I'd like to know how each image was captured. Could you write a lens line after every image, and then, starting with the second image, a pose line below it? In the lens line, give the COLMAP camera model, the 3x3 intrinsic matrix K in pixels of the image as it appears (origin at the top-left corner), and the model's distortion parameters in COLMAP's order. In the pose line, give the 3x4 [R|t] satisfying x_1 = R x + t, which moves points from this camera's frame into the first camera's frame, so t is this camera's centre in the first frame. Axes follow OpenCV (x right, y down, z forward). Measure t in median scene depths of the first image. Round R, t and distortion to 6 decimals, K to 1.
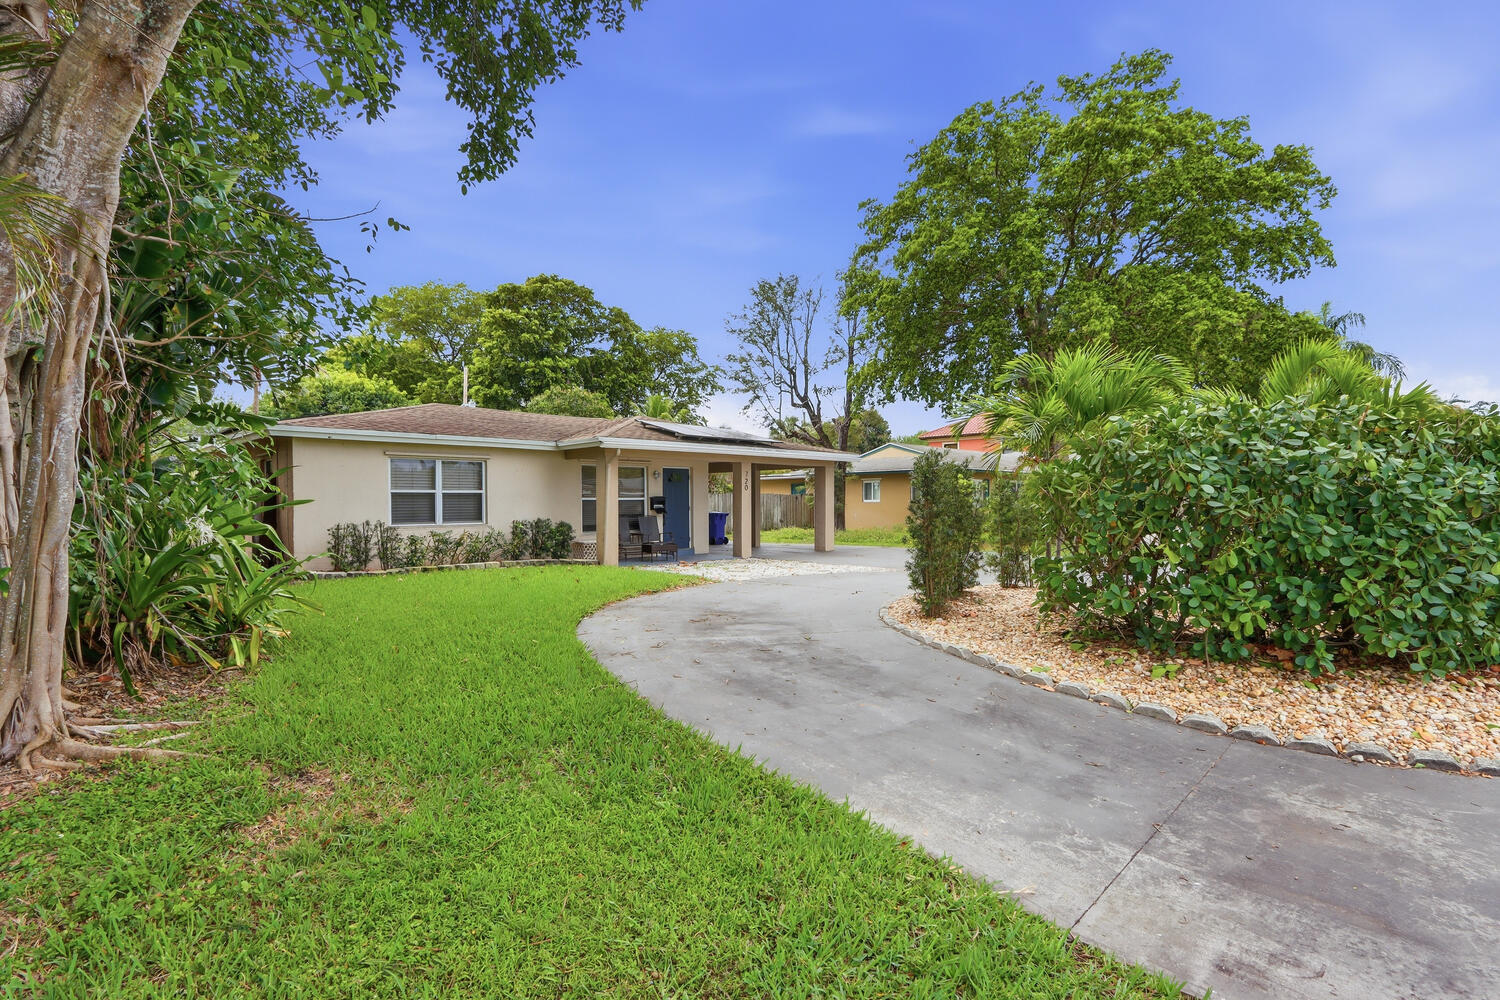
lens RADIAL K [[713.9, 0, 744.6], [0, 713.9, 499.7], [0, 0, 1]] dist [-0.015837, -0.001231]
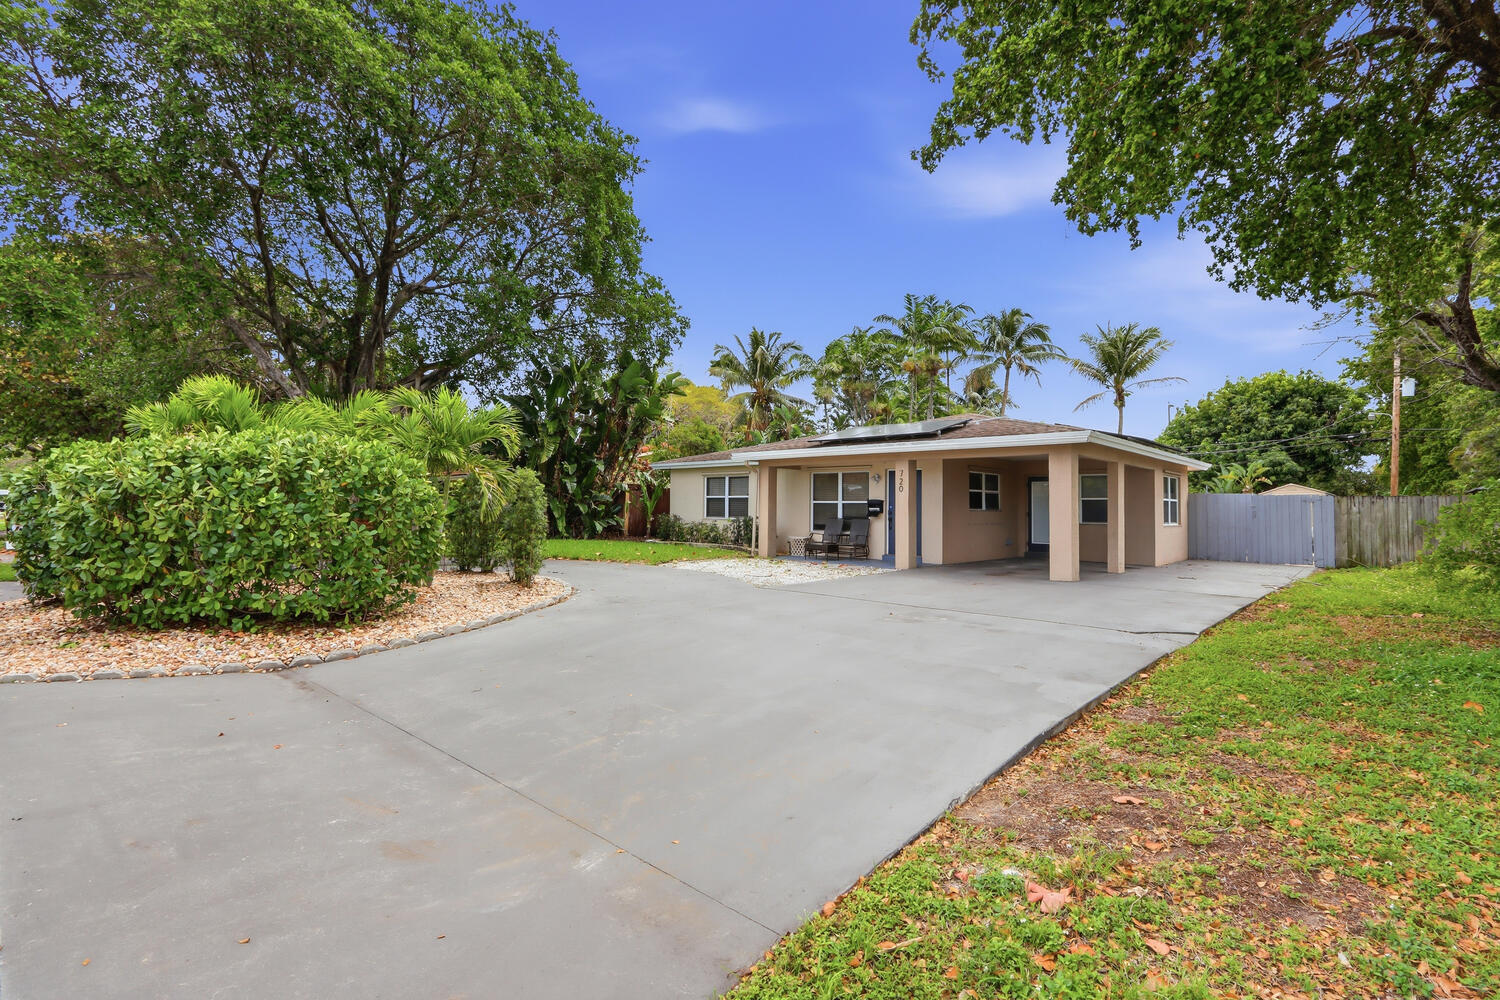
lens RADIAL K [[713.9, 0, 754.1], [0, 713.9, 497.9], [0, 0, 1]] dist [-0.015837, -0.001231]
pose [[0.043827, -0.008080, -0.999006, 0.357359], [-0.010359, 0.999910, -0.008541, 0.000988], [0.998985, 0.010723, 0.043739, 0.314999]]
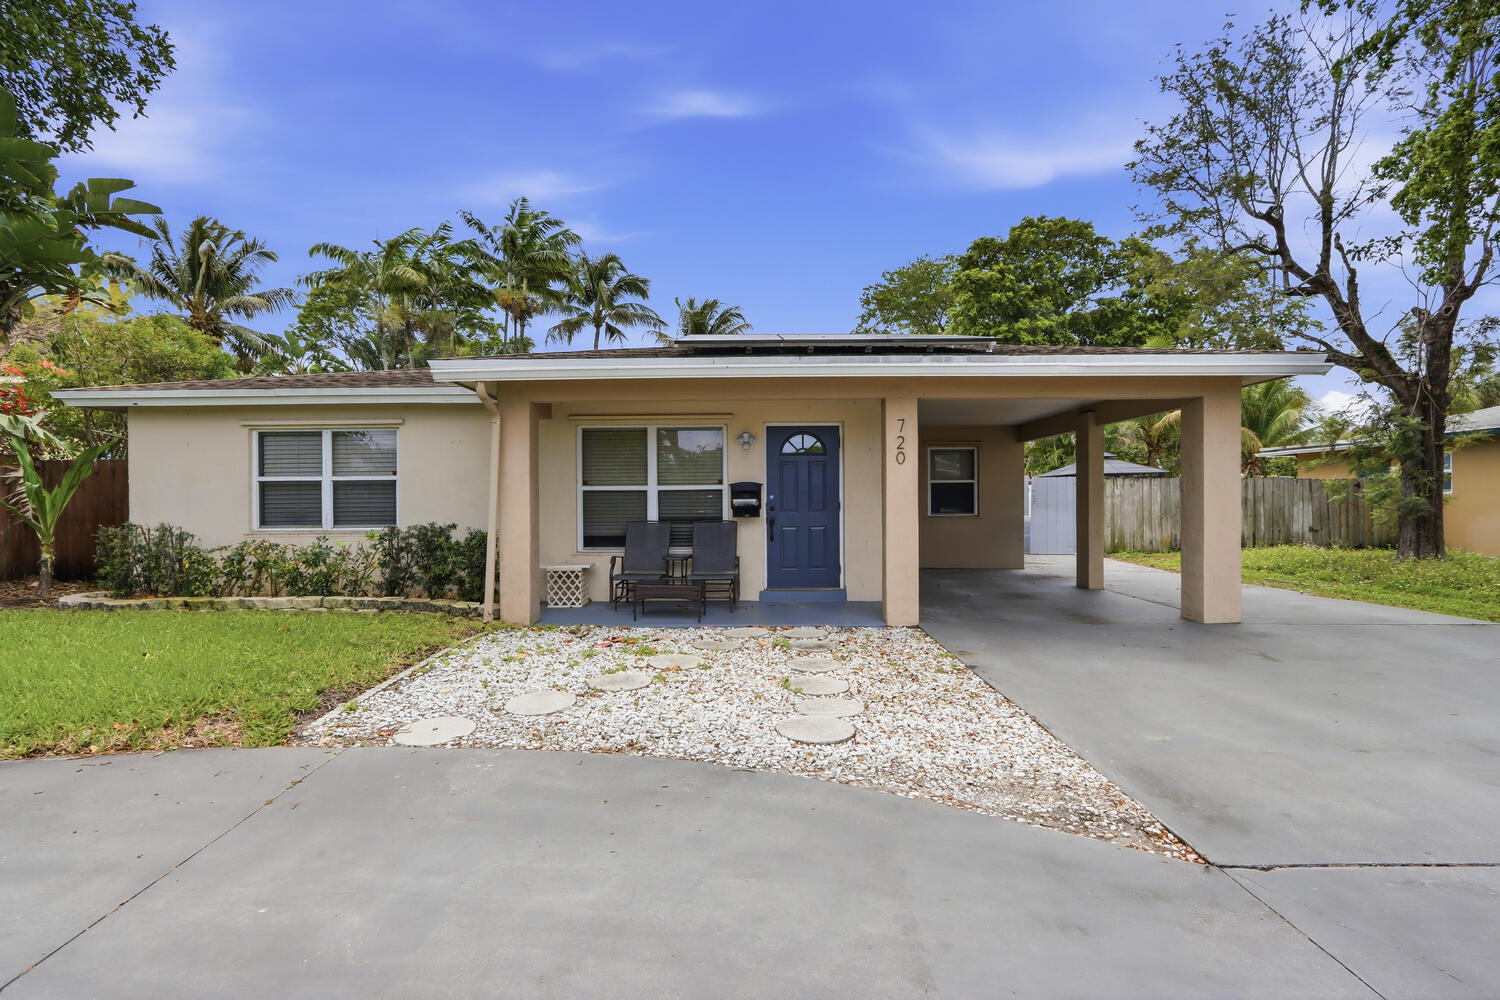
lens RADIAL K [[713.9, 0, 749.2], [0, 713.9, 507.2], [0, 0, 1]] dist [-0.015837, -0.001231]
pose [[0.707140, 0.008571, -0.707021, 0.095302], [0.003757, 0.999867, 0.015879, 0.001788], [0.707063, -0.013885, 0.707014, 0.258814]]
